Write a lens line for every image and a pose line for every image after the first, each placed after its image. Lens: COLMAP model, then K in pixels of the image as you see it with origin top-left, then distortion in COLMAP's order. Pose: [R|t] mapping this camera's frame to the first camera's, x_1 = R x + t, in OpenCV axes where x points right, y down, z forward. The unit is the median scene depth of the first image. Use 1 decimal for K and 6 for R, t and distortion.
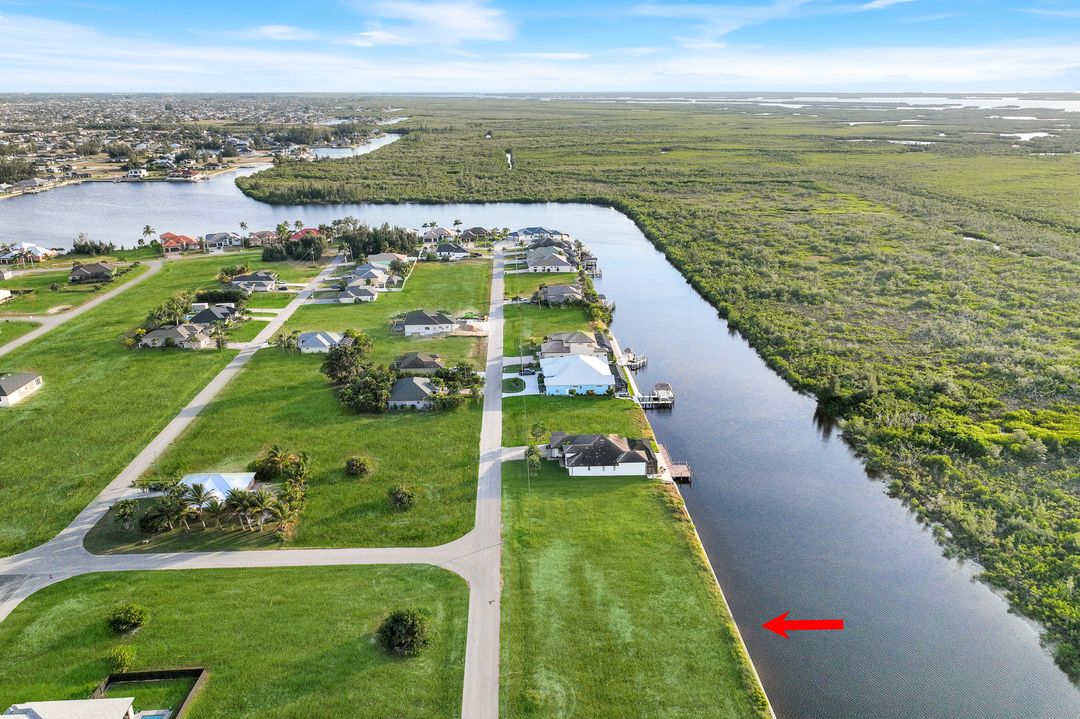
lens RADIAL K [[760.9, 0, 540.0], [0, 760.9, 359.5], [0, 0, 1]] dist [0.005113, -0.002934]
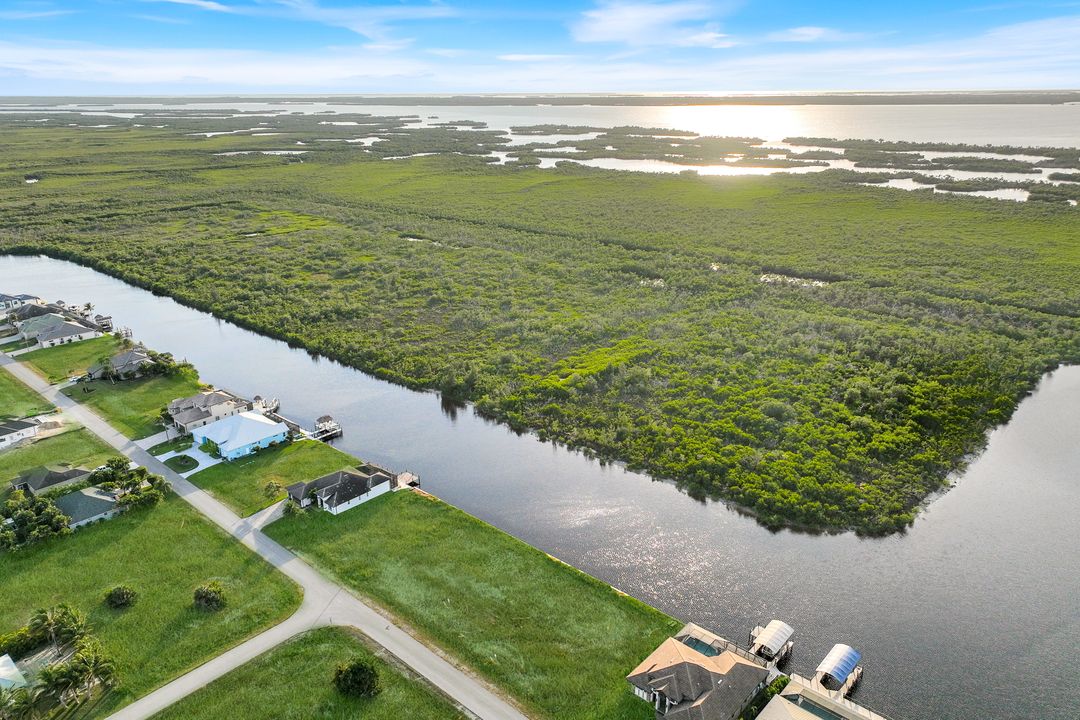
lens RADIAL K [[760.9, 0, 540.0], [0, 760.9, 360.0], [0, 0, 1]] dist [0.005113, -0.002934]
pose [[0.697118, -0.239937, 0.675616, -0.333730], [0.243291, 0.965591, 0.091885, -0.069914], [-0.674416, 0.100317, 0.731505, -0.022356]]
